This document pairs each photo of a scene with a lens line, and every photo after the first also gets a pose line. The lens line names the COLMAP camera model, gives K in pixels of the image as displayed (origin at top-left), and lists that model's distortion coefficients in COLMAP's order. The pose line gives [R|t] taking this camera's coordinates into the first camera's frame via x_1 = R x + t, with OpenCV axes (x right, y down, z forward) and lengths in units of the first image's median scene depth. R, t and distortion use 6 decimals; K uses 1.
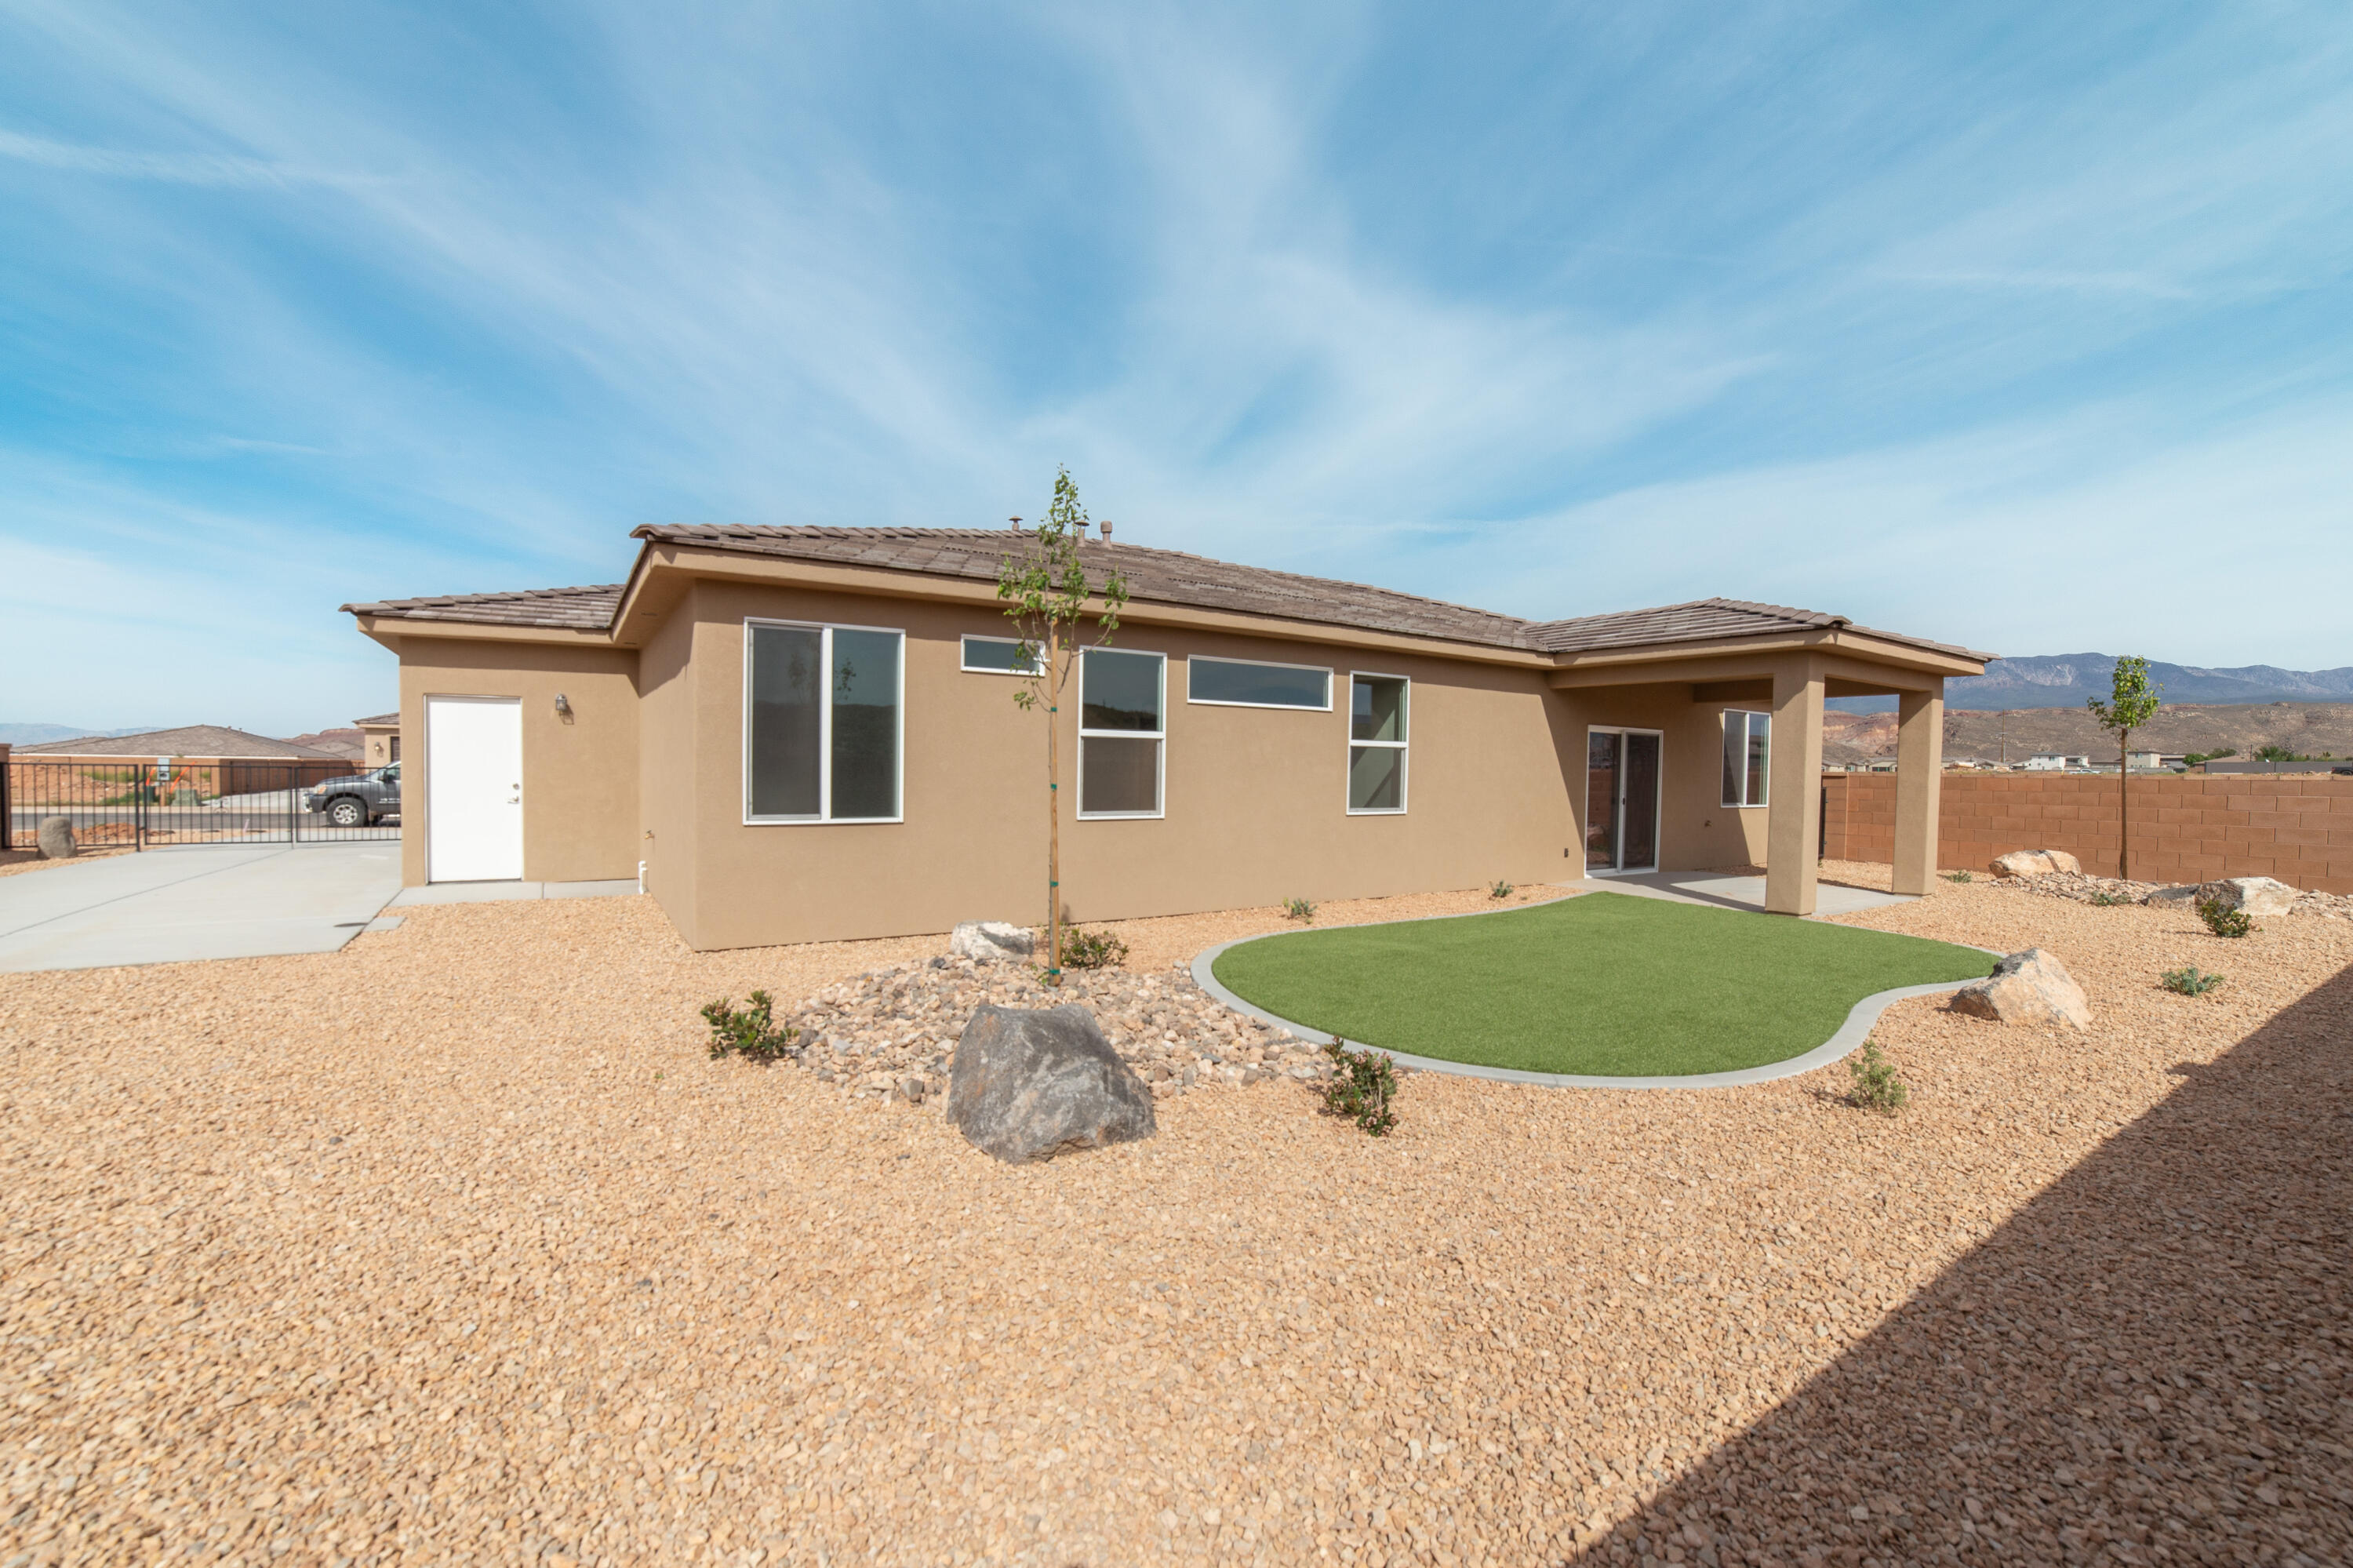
lens RADIAL K [[968.2, 0, 1162.3], [0, 968.2, 786.3], [0, 0, 1]] dist [-0.028631, 0.002047]
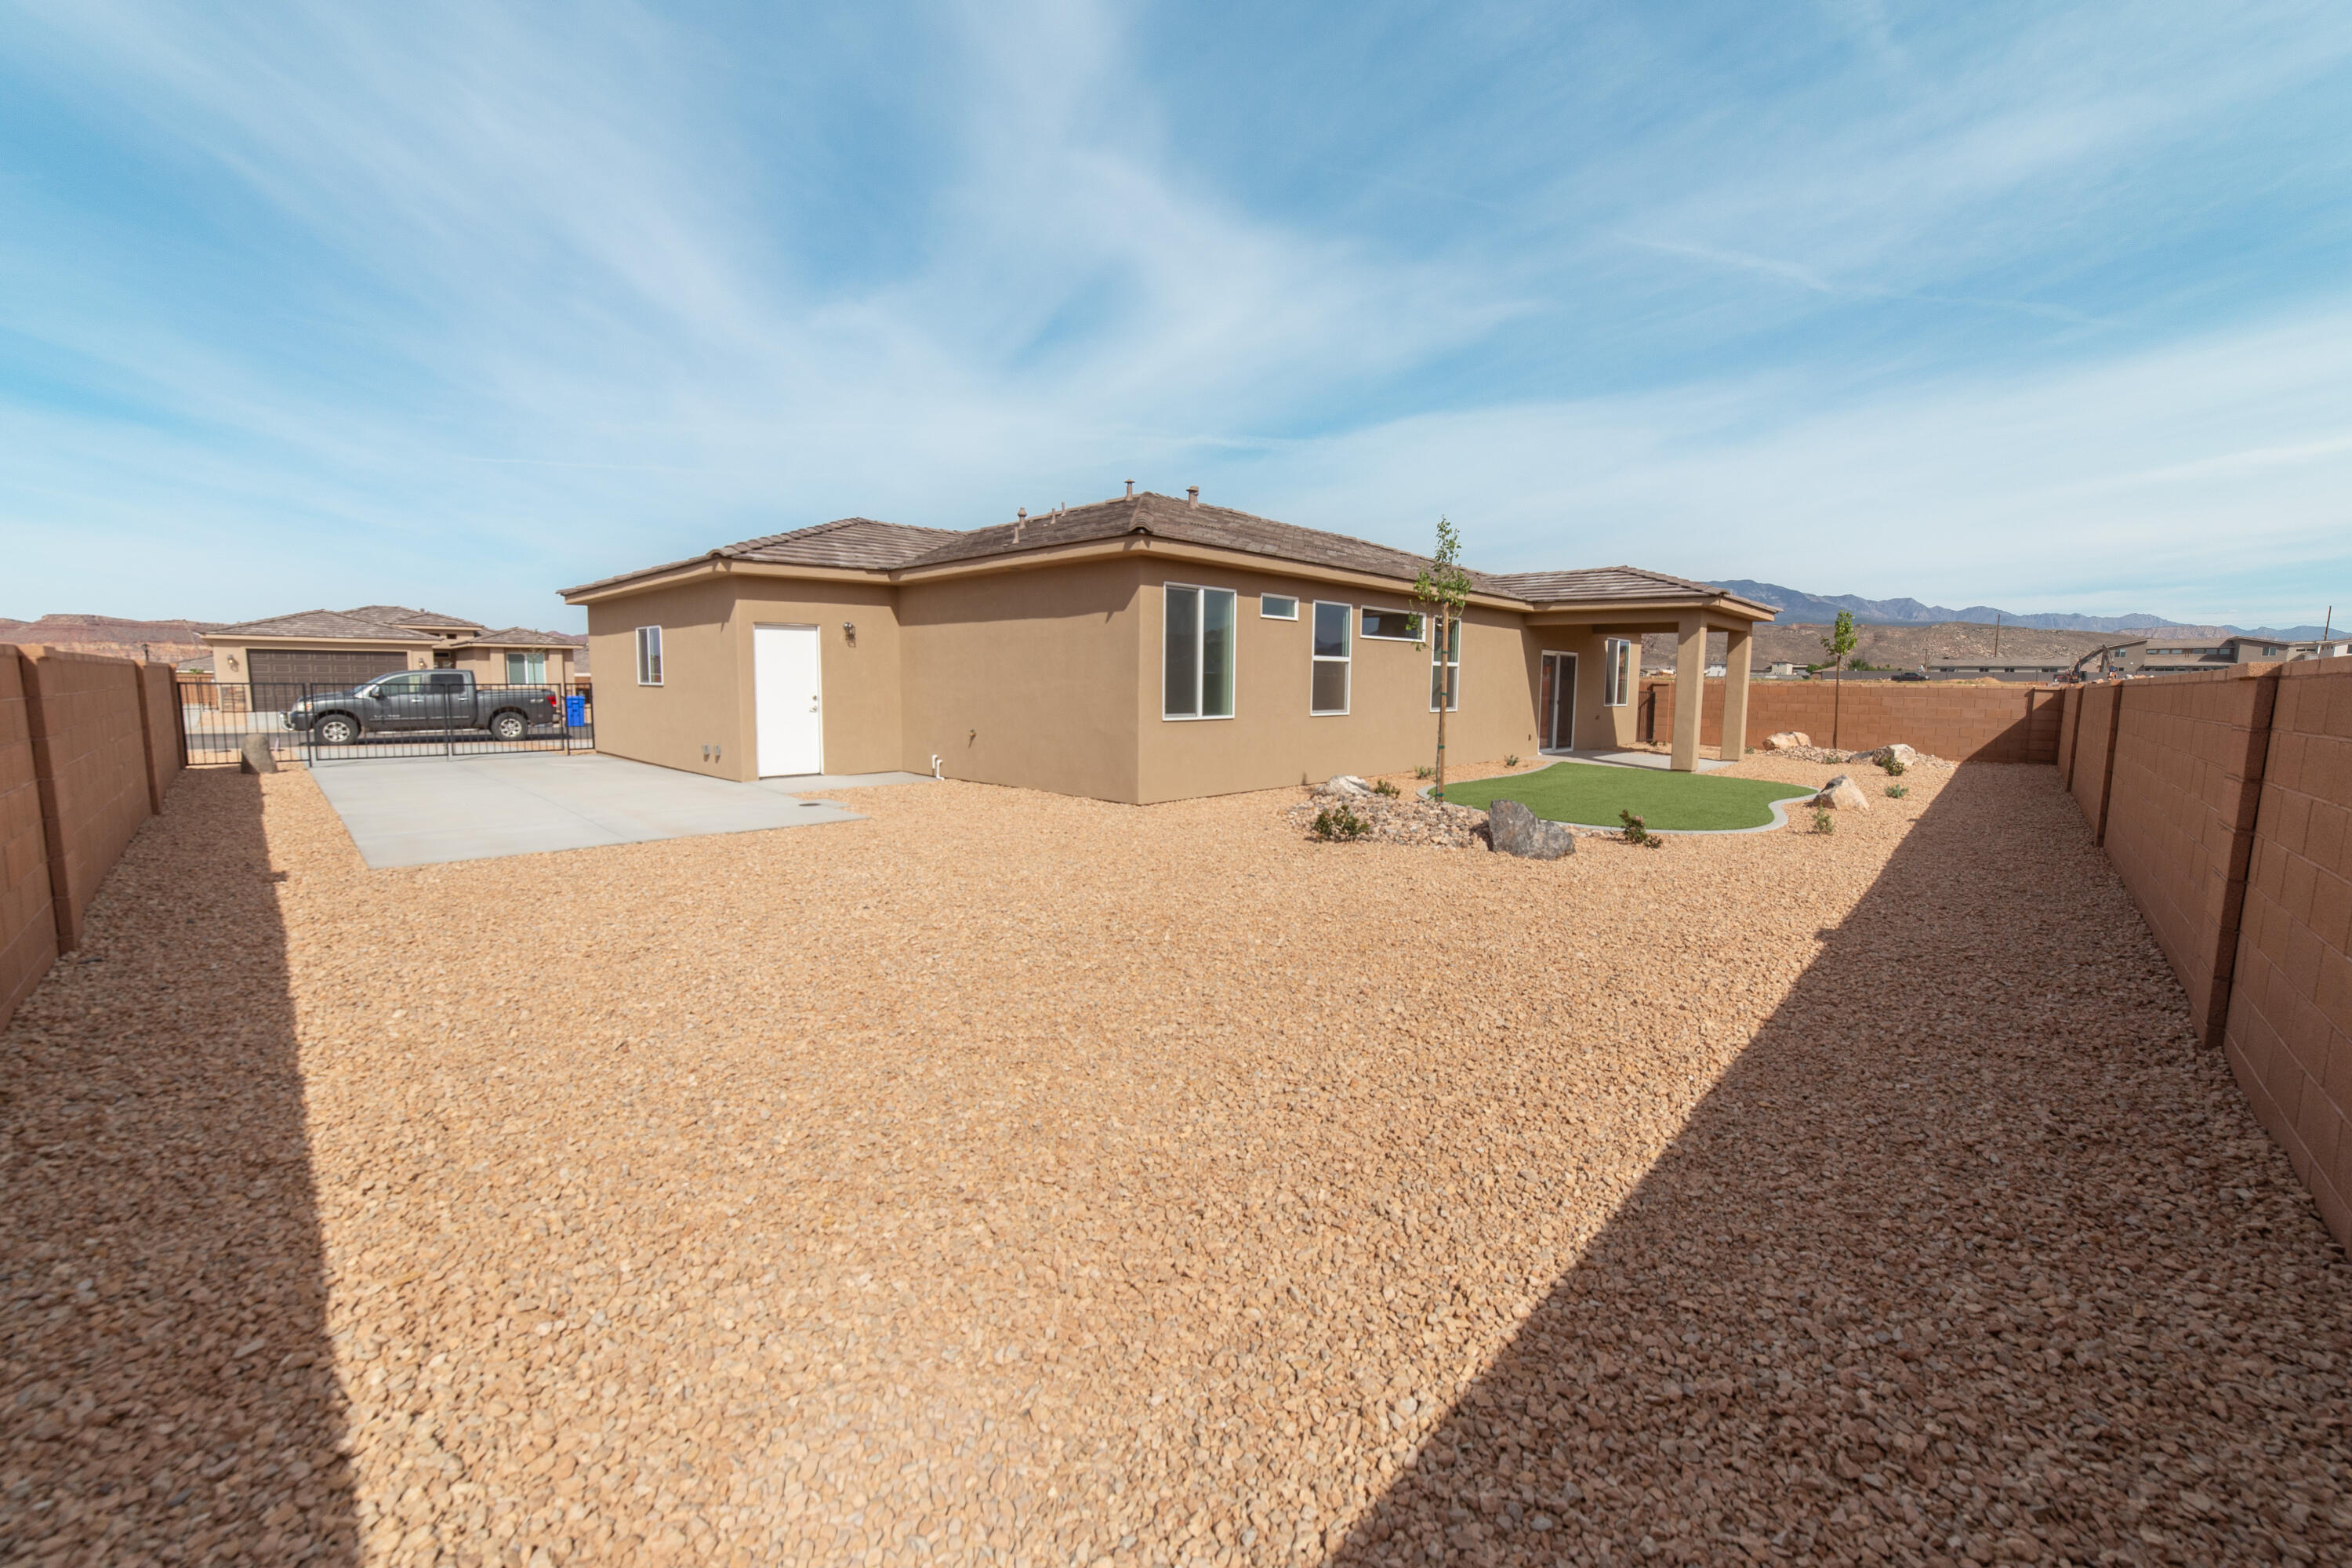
lens RADIAL K [[967.8, 0, 1193.3], [0, 967.8, 803.9], [0, 0, 1]] dist [-0.028631, 0.002047]
pose [[0.965214, -0.036241, 0.258938, -0.491889], [0.006890, 0.993528, 0.113374, -0.001809], [-0.261371, -0.107647, 0.959217, -0.311205]]
